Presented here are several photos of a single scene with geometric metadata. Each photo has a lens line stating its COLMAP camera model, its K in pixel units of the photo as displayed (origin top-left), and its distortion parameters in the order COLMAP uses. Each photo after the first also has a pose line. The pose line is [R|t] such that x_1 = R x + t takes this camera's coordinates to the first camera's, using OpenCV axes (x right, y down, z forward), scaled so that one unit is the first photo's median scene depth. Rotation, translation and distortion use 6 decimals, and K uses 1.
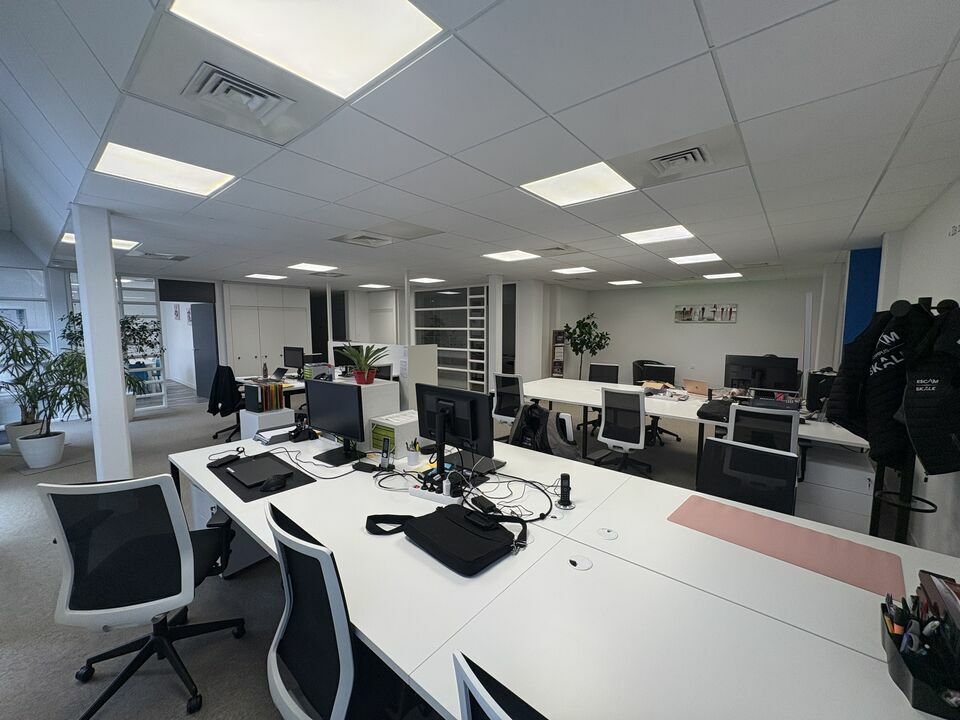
lens RADIAL K [[378.8, 0, 480.0], [0, 378.8, 360.0], [0, 0, 1]] dist [-0.003318, -0.000450]
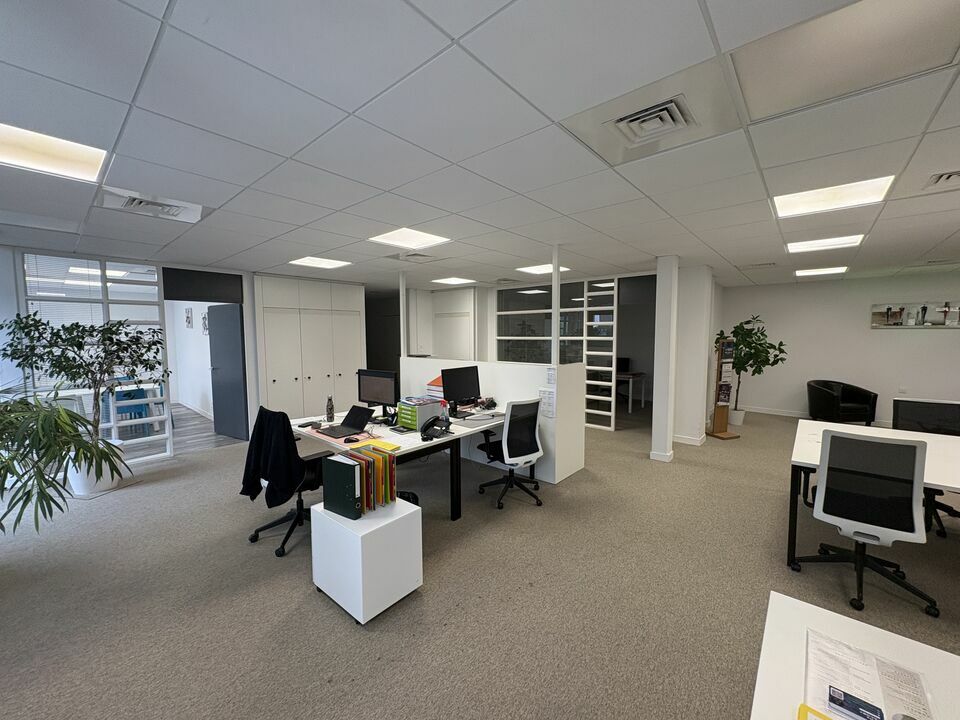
lens RADIAL K [[378.8, 0, 480.0], [0, 378.8, 360.0], [0, 0, 1]] dist [-0.003318, -0.000450]
pose [[0.999806, -0.003572, -0.019354, -0.245362], [0.003159, 0.999768, -0.021313, -0.029064], [0.019426, 0.021247, 0.999586, 0.307451]]
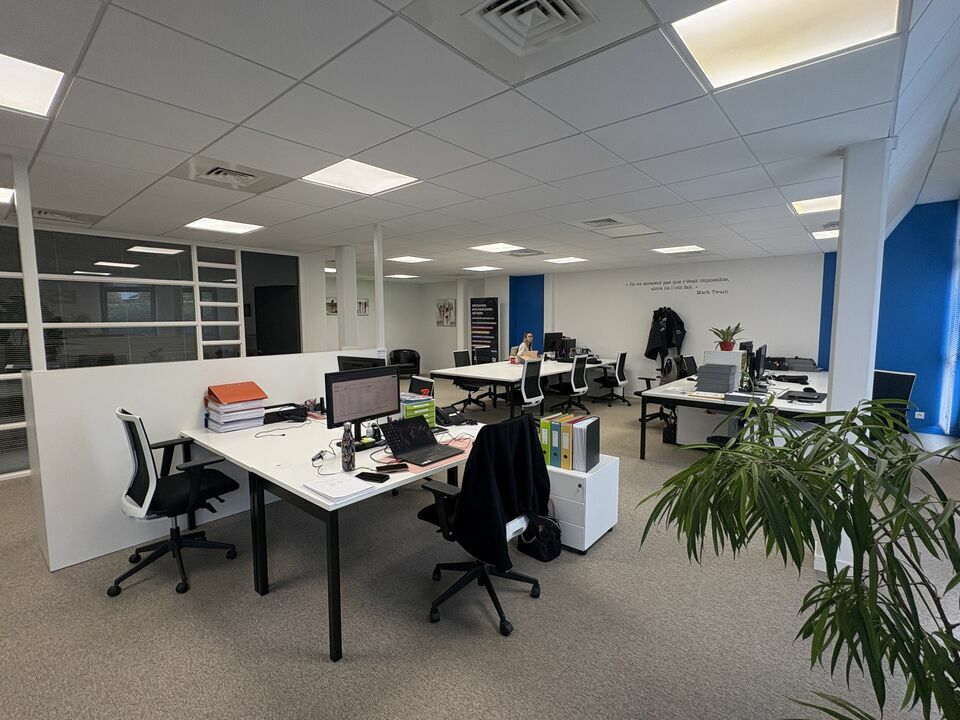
lens RADIAL K [[457.2, 0, 480.0], [0, 457.2, 360.0], [0, 0, 1]] dist [0.001966, 0.000239]
pose [[0.017037, -0.092107, 0.995603, -0.758504], [0.101930, 0.990720, 0.089911, -0.055084], [-0.994646, 0.099950, 0.026267, 0.669150]]
